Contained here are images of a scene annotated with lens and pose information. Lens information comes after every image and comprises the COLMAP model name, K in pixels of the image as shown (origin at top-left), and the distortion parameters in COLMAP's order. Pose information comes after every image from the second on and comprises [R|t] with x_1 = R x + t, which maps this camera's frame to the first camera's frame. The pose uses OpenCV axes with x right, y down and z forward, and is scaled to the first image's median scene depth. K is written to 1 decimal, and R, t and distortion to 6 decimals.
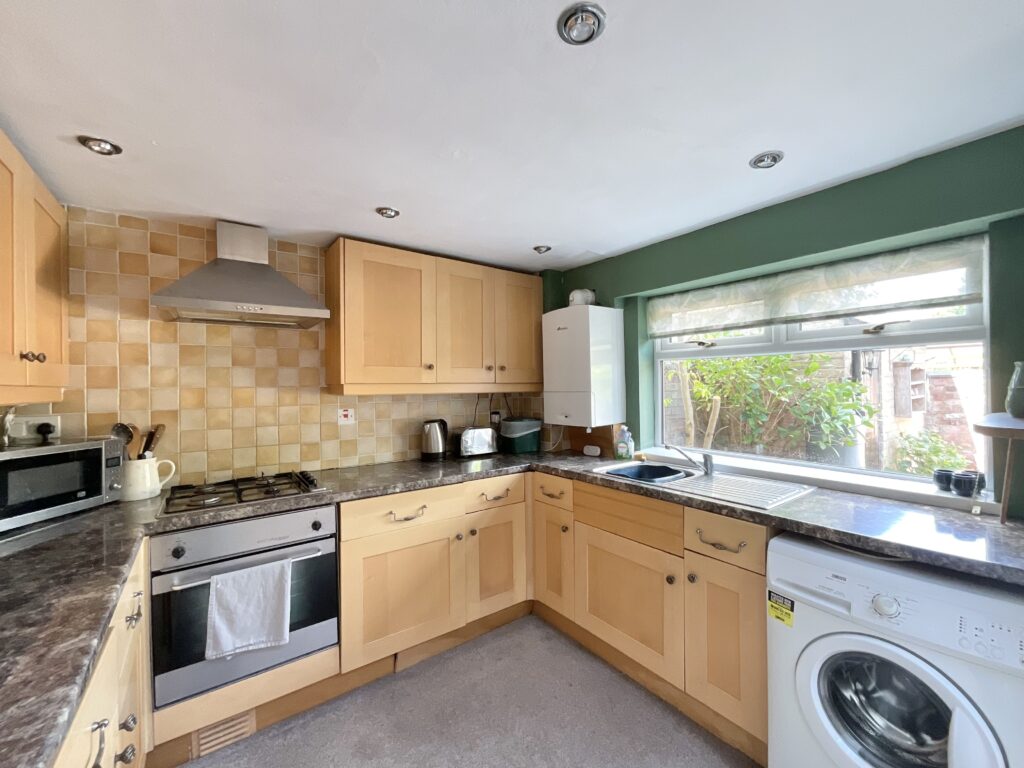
lens RADIAL K [[413.5, 0, 512.7], [0, 413.5, 382.4], [0, 0, 1]] dist [0.001770, -0.000063]
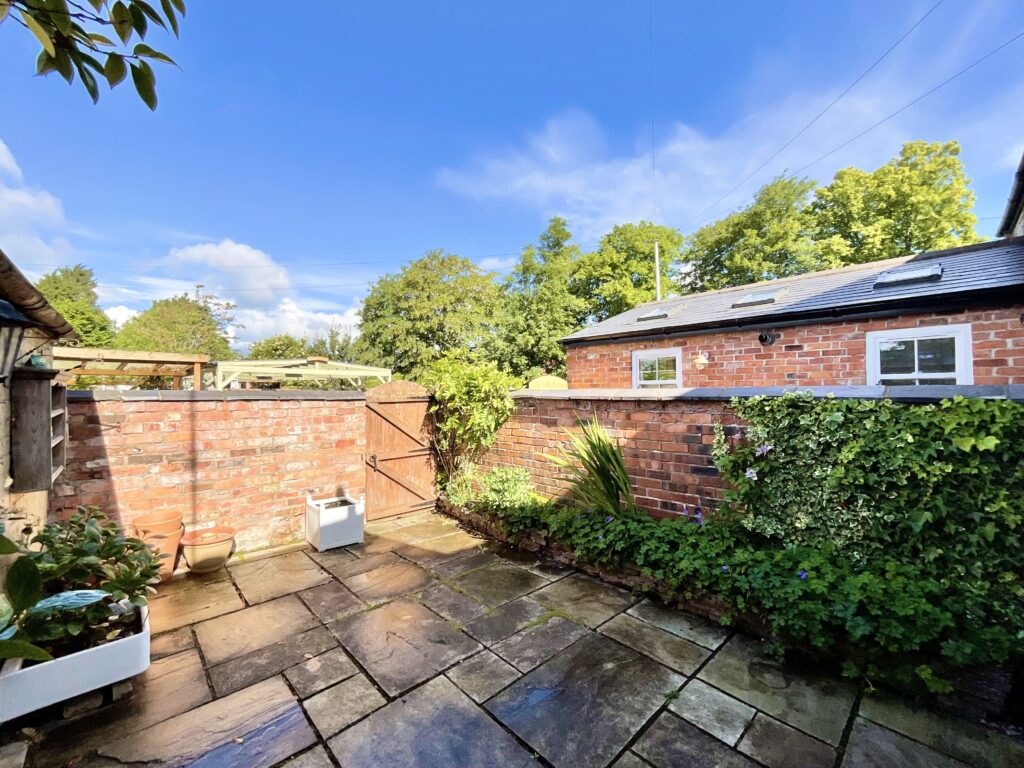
lens RADIAL K [[413.5, 0, 512.4], [0, 413.5, 387.8], [0, 0, 1]] dist [0.001770, -0.000063]
pose [[-0.118009, 0.032445, 0.992482, 0.365734], [0.004295, 0.999473, -0.032163, -0.009741], [-0.993003, 0.000467, -0.118086, 0.451448]]
